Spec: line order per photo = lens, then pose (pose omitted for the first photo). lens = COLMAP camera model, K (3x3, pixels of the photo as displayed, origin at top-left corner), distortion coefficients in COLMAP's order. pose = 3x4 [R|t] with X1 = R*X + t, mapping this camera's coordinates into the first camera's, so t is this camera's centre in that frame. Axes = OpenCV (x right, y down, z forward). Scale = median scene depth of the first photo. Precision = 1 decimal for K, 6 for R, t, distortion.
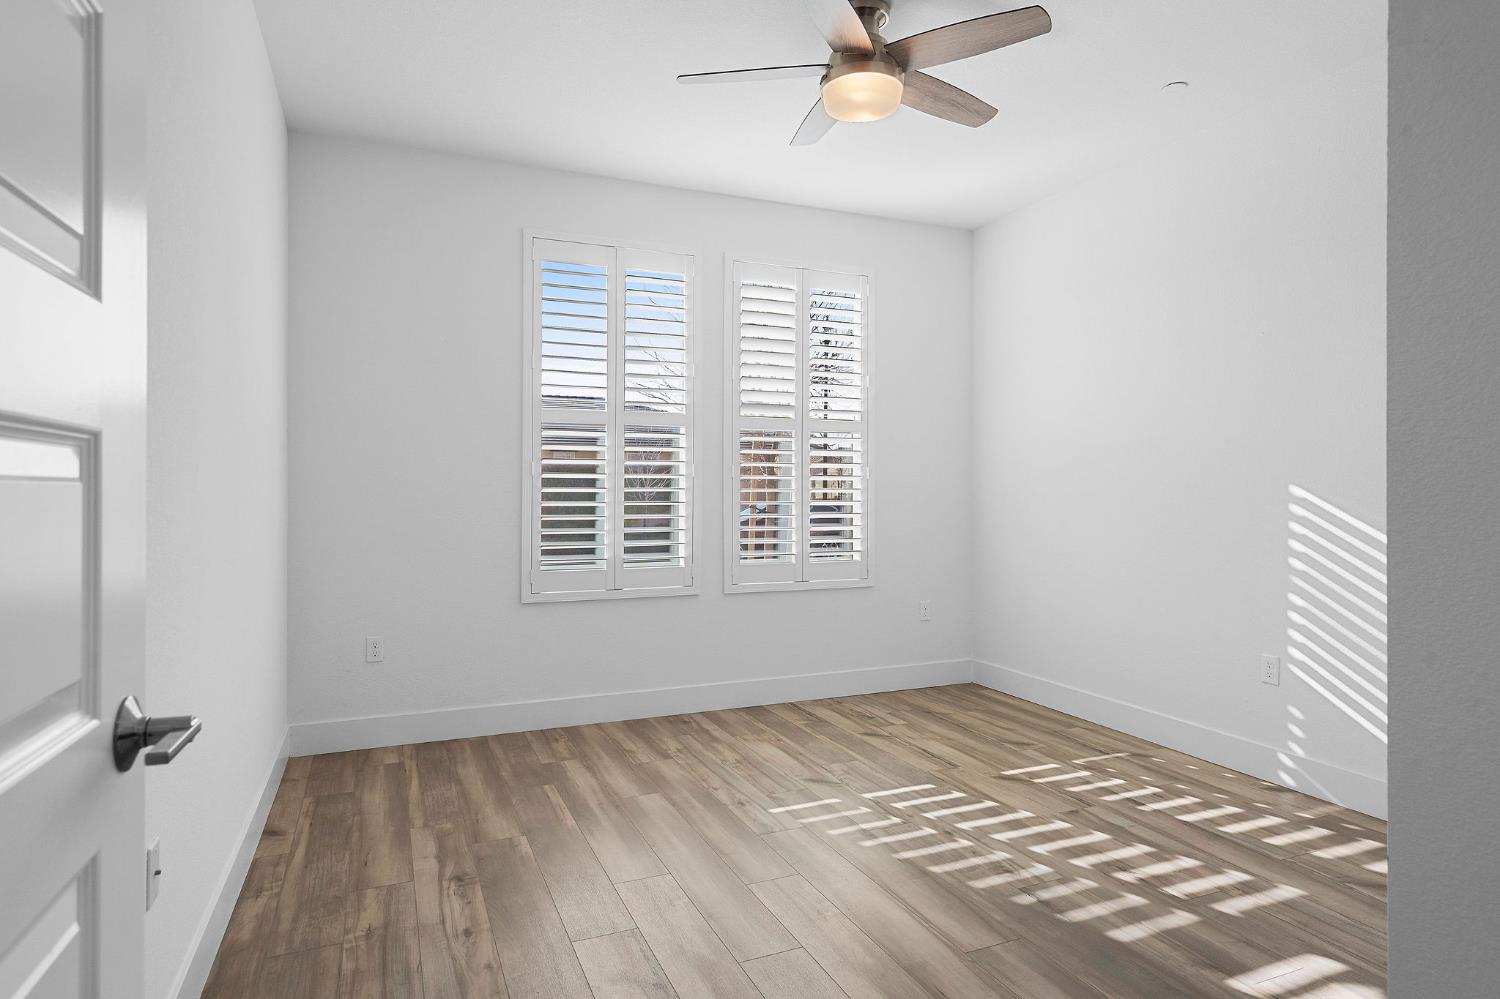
lens RADIAL K [[868.2, 0, 758.3], [0, 868.2, 489.1], [0, 0, 1]] dist [-0.004403, -0.003415]
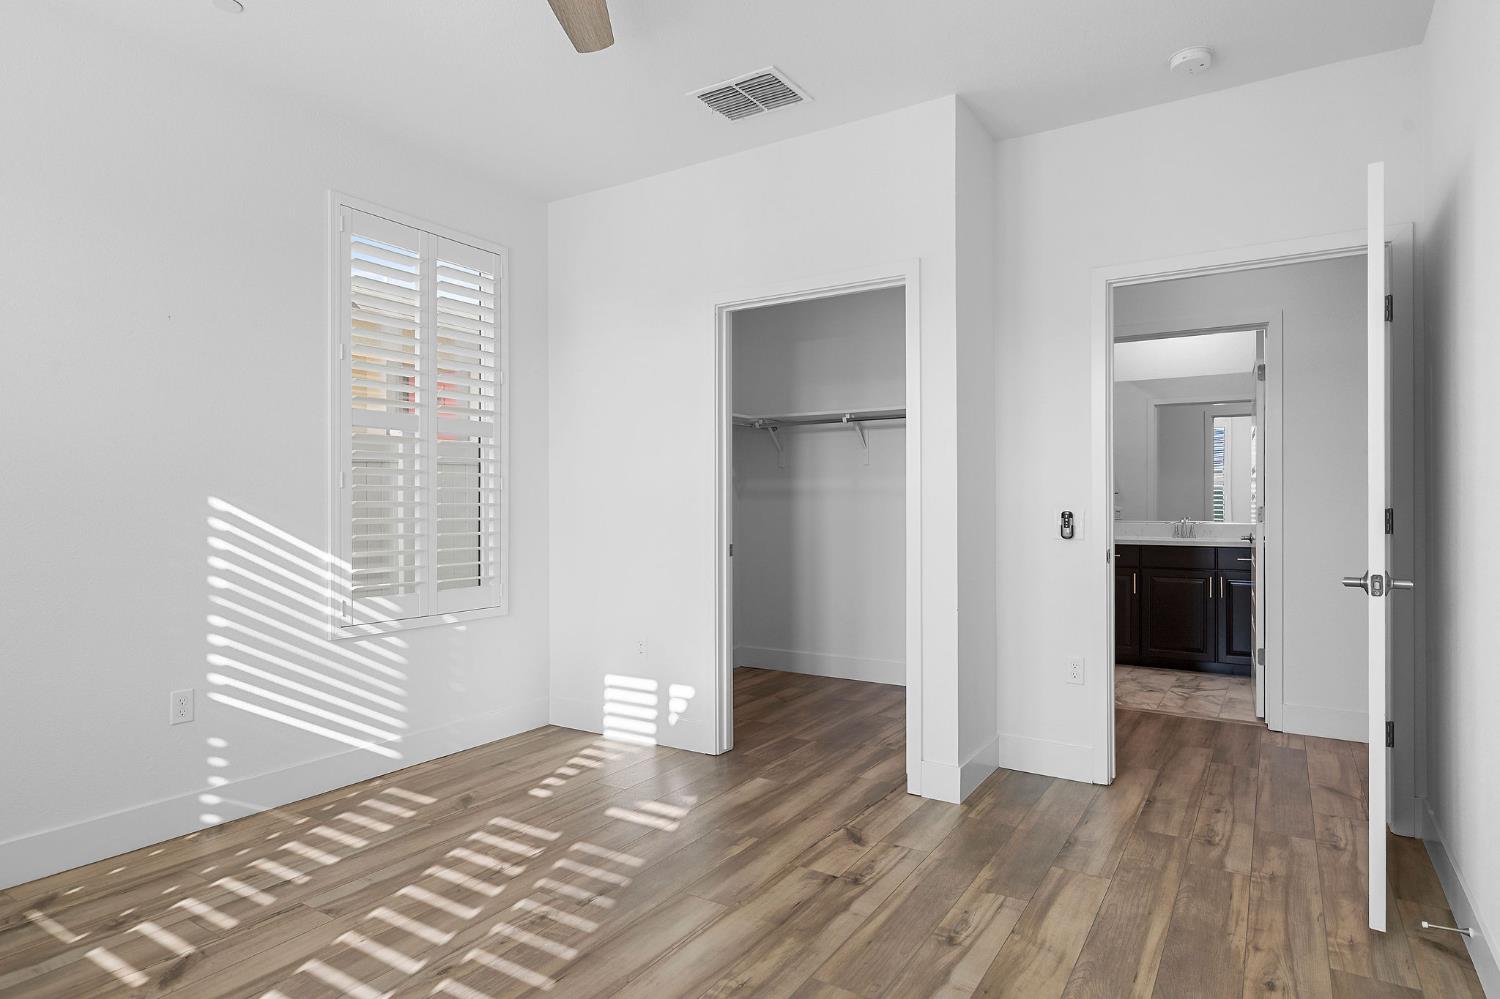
lens RADIAL K [[814.5, 0, 759.0], [0, 814.5, 509.2], [0, 0, 1]] dist [-0.003630, 0.006082]
pose [[-0.564203, -0.008260, 0.825595, -0.478163], [-0.001746, 0.999960, 0.008811, -0.001529], [-0.825634, 0.003529, -0.564195, 1.121386]]
